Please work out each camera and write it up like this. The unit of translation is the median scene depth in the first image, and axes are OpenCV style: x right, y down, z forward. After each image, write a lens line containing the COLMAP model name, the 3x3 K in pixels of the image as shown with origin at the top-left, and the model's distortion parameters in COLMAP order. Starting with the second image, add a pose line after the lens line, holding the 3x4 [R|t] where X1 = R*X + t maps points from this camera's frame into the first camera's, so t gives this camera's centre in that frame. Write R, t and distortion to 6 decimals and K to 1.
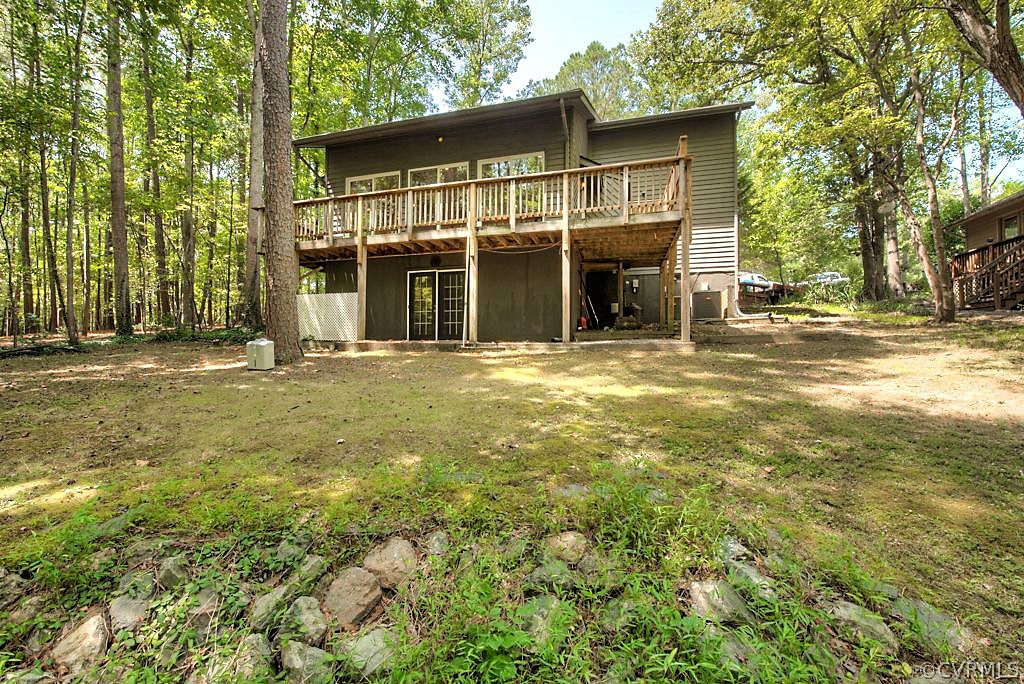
lens RADIAL K [[407.1, 0, 513.7], [0, 407.1, 342.3], [0, 0, 1]] dist [-0.013808, -0.002772]
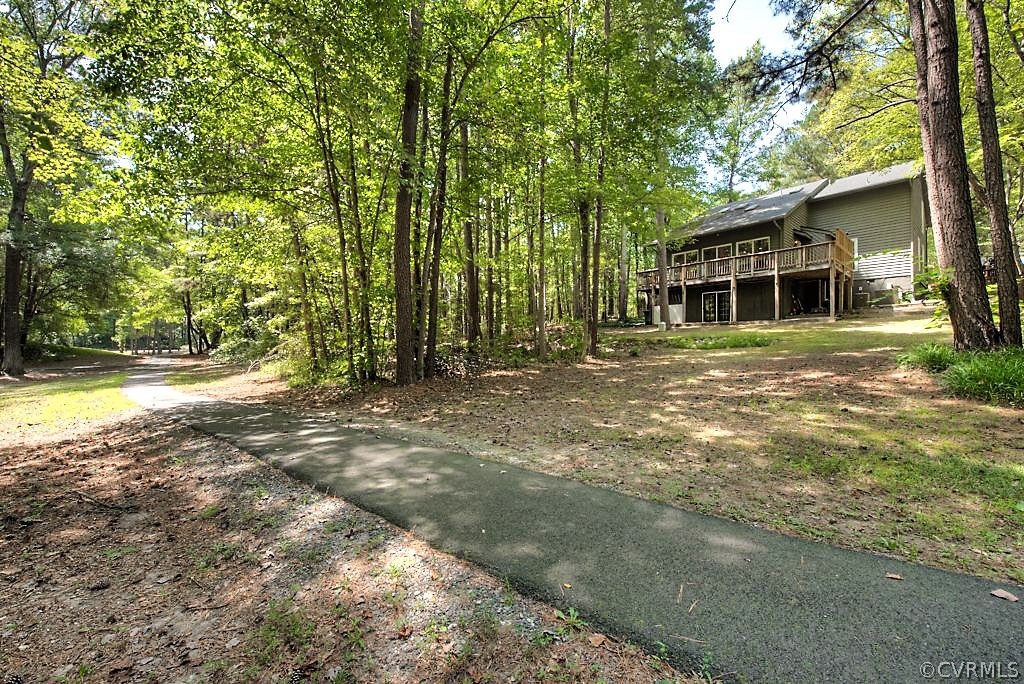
lens RADIAL K [[407.1, 0, 513.8], [0, 407.1, 345.4], [0, 0, 1]] dist [-0.013808, -0.002772]
pose [[0.855039, -0.009151, -0.518483, 0.029005], [0.008196, 0.999958, -0.004133, 0.141318], [0.518499, -0.000715, 0.855078, -1.770868]]
